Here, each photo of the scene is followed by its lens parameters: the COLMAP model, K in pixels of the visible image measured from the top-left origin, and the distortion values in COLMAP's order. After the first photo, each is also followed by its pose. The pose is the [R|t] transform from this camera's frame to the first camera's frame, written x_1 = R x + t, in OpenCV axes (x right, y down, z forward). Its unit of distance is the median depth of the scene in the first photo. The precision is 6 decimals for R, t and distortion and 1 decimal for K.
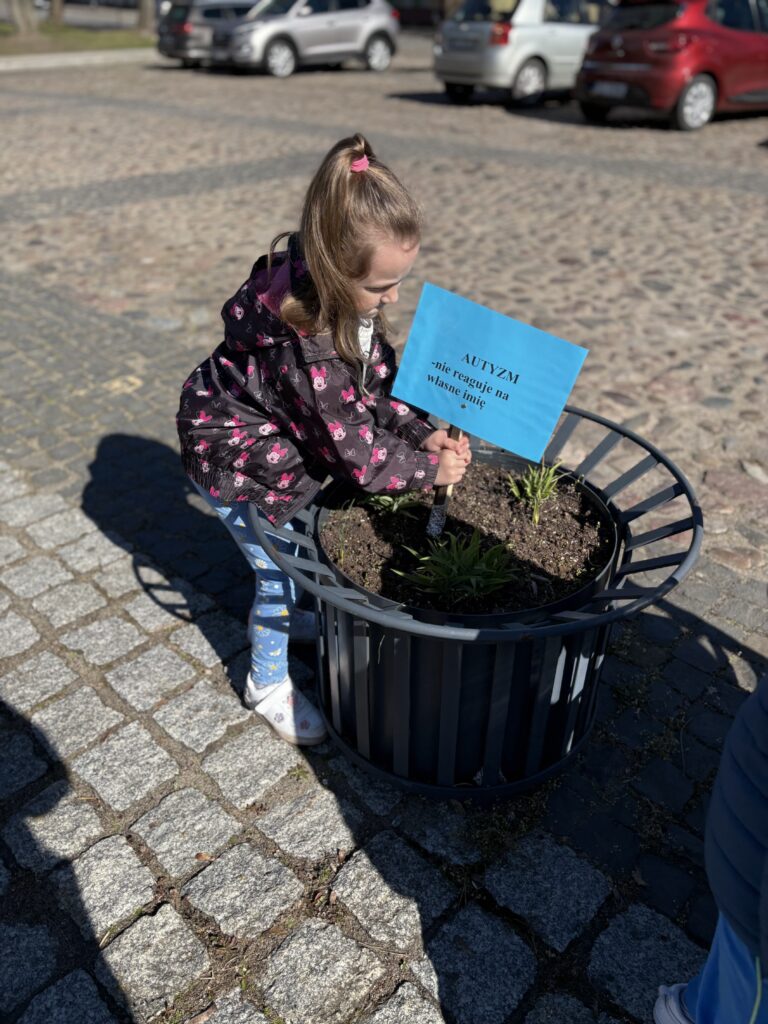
lens RADIAL K [[784.7, 0, 381.1], [0, 784.7, 511.6], [0, 0, 1]] dist [0.010060, -0.020860]
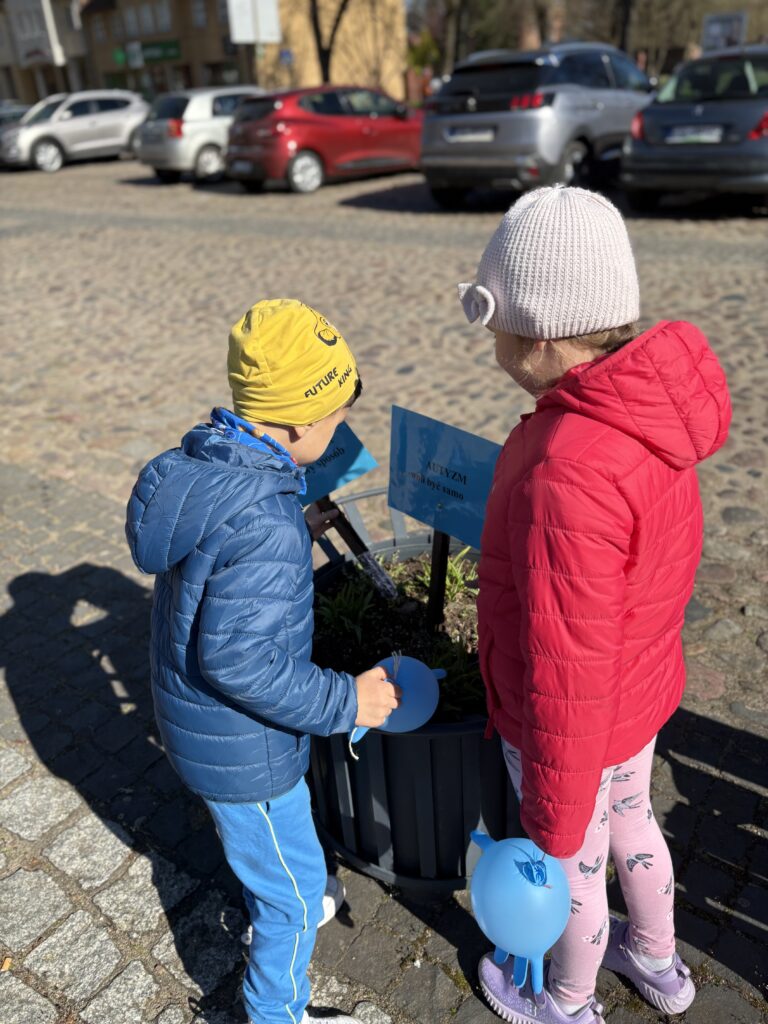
lens RADIAL K [[784.7, 0, 381.8], [0, 784.7, 513.7], [0, 0, 1]] dist [0.010060, -0.020860]
pose [[0.991236, -0.104535, 0.080763, 0.271405], [0.110330, 0.991358, -0.070970, 0.106140], [-0.072646, 0.079259, 0.994203, -0.186831]]
